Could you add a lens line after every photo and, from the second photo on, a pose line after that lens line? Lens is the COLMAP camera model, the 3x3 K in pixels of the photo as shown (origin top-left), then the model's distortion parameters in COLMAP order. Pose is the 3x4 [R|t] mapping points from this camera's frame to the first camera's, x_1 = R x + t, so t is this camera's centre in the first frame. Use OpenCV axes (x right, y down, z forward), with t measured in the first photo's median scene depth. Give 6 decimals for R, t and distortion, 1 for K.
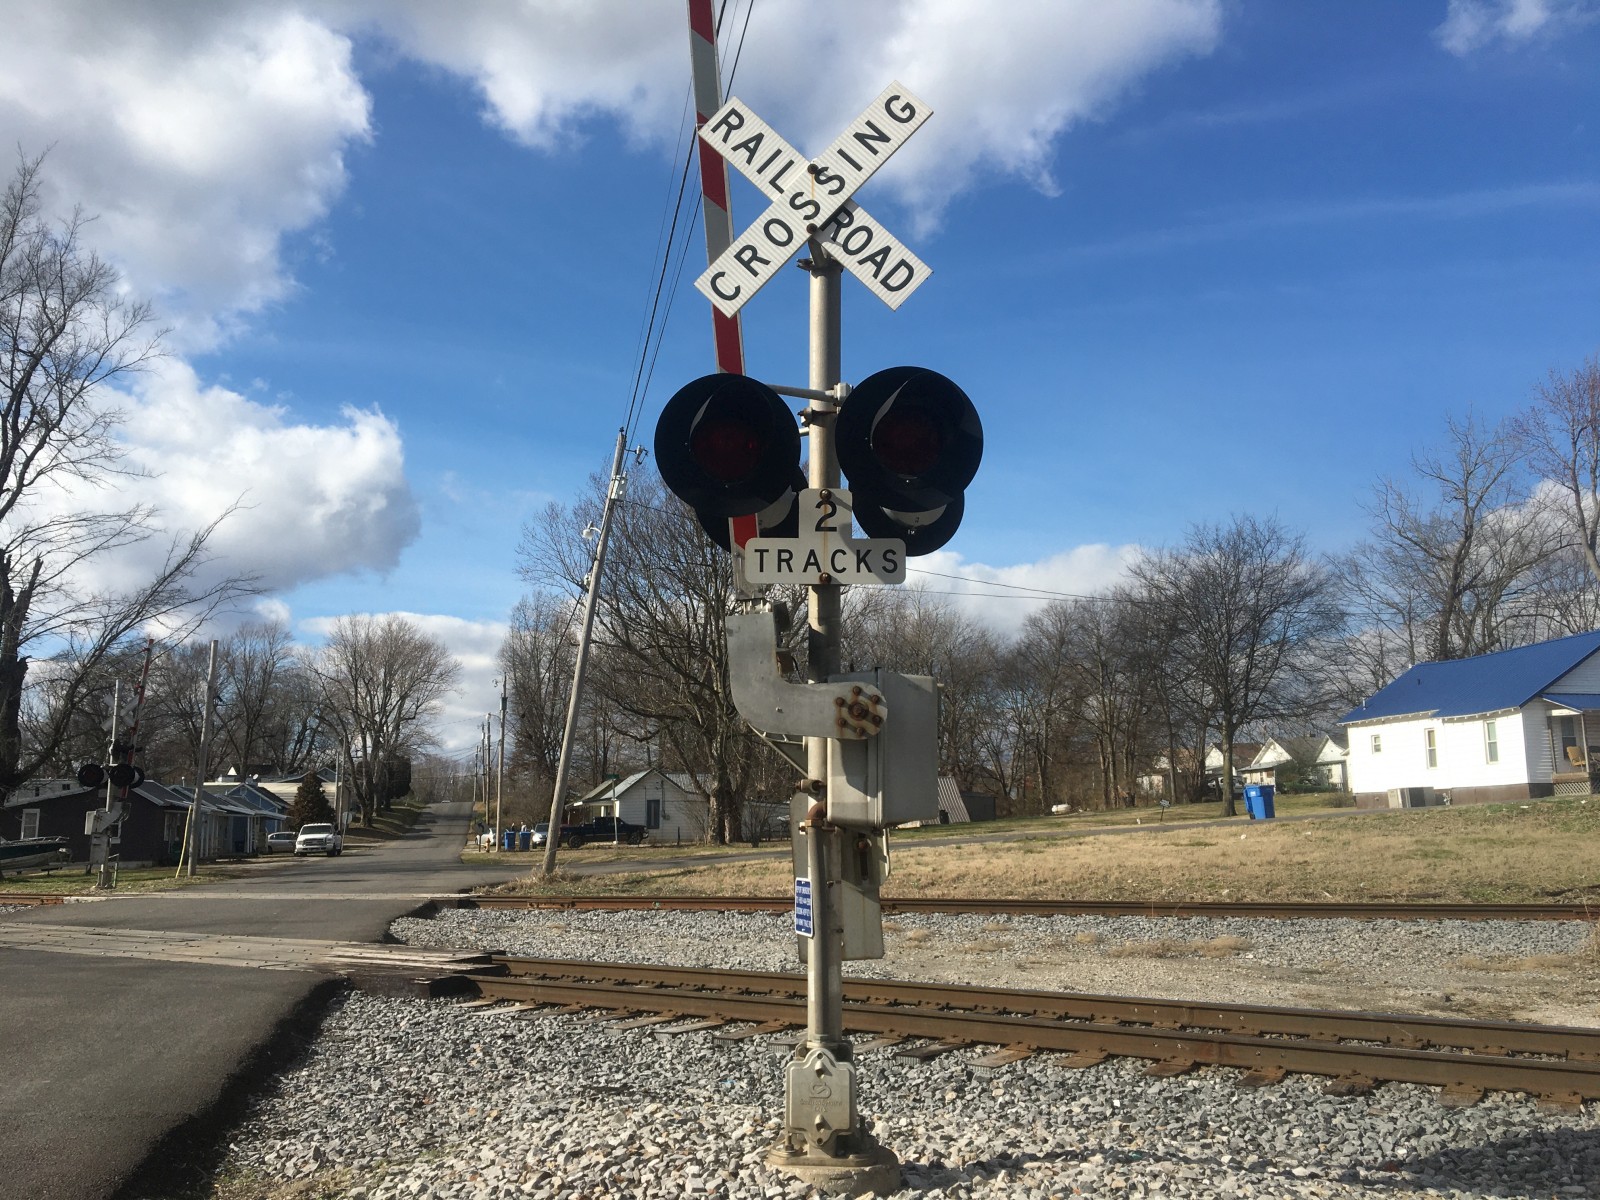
lens RADIAL K [[1329.9, 0, 785.1], [0, 1329.9, 602.4], [0, 0, 1]] dist [0.081151, -0.117593]
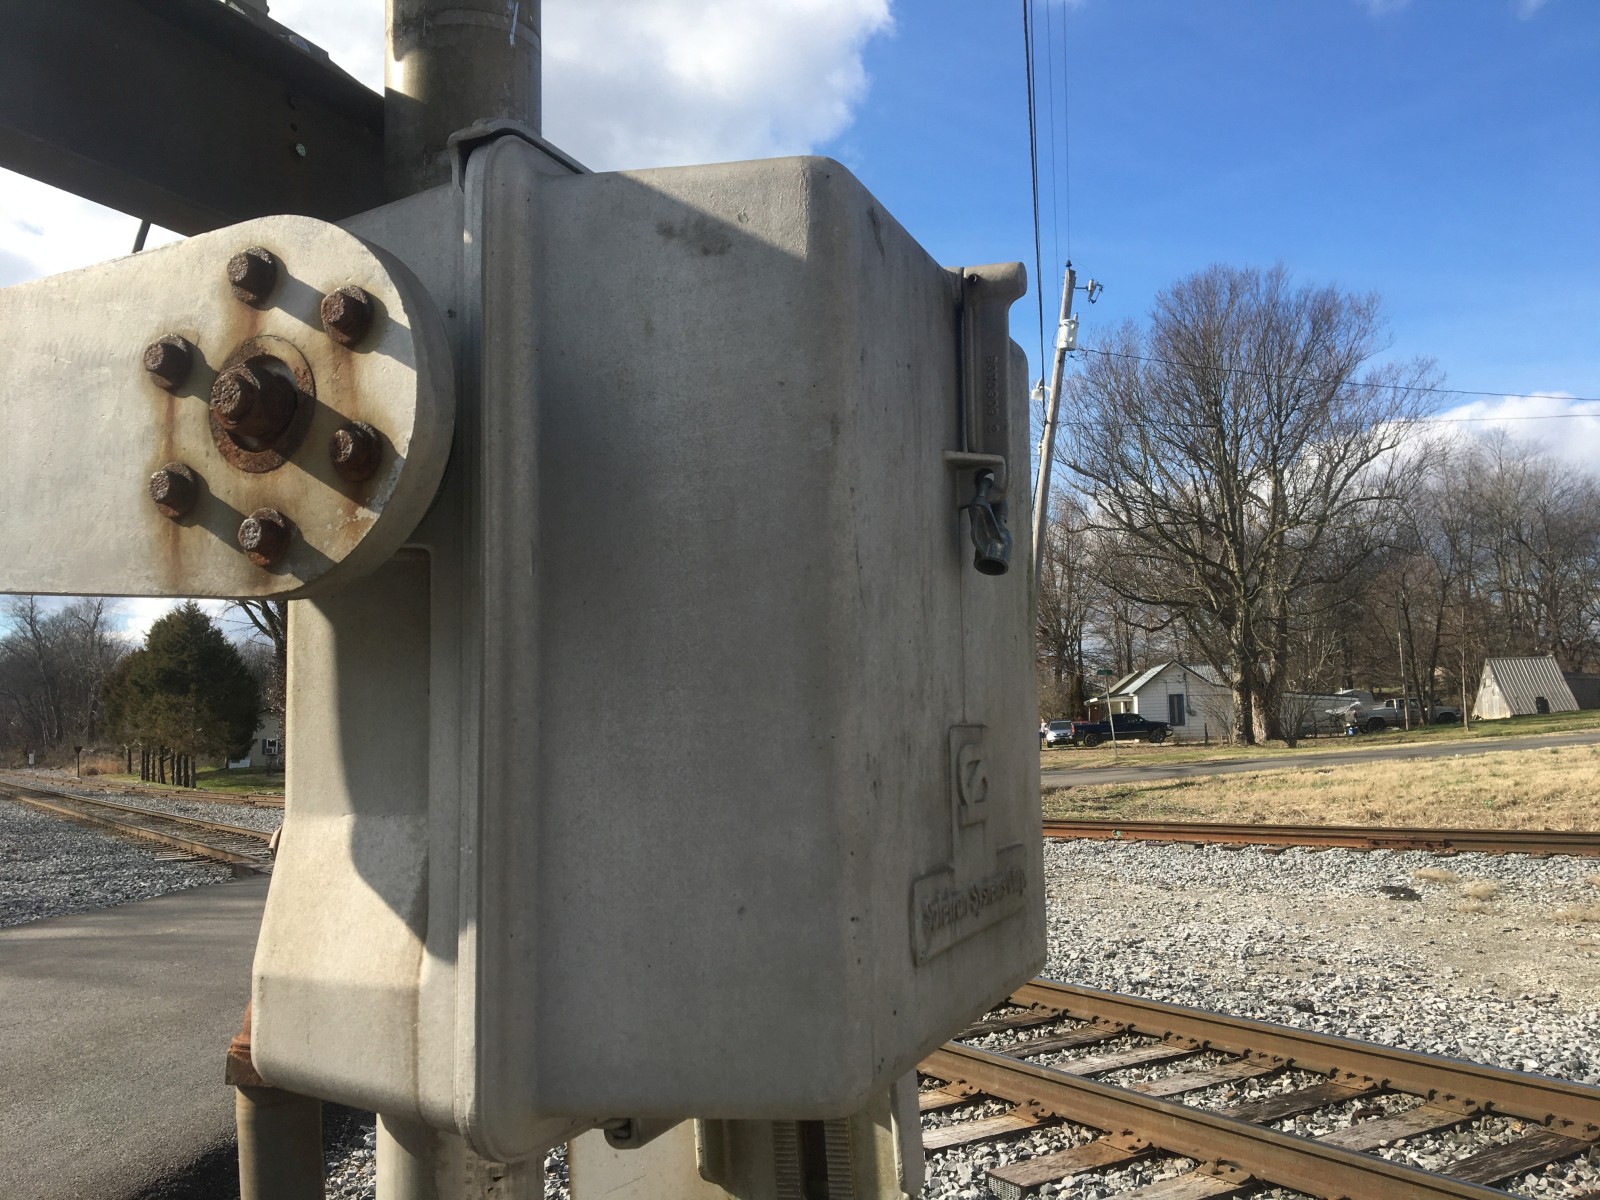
lens RADIAL K [[1329.9, 0, 799.9], [0, 1329.9, 603.5], [0, 0, 1]] dist [0.081151, -0.117593]
pose [[0.924693, -0.054523, -0.376789, 0.026805], [0.084146, 0.994485, 0.062600, 0.015850], [0.371298, -0.089591, 0.924181, 0.140739]]
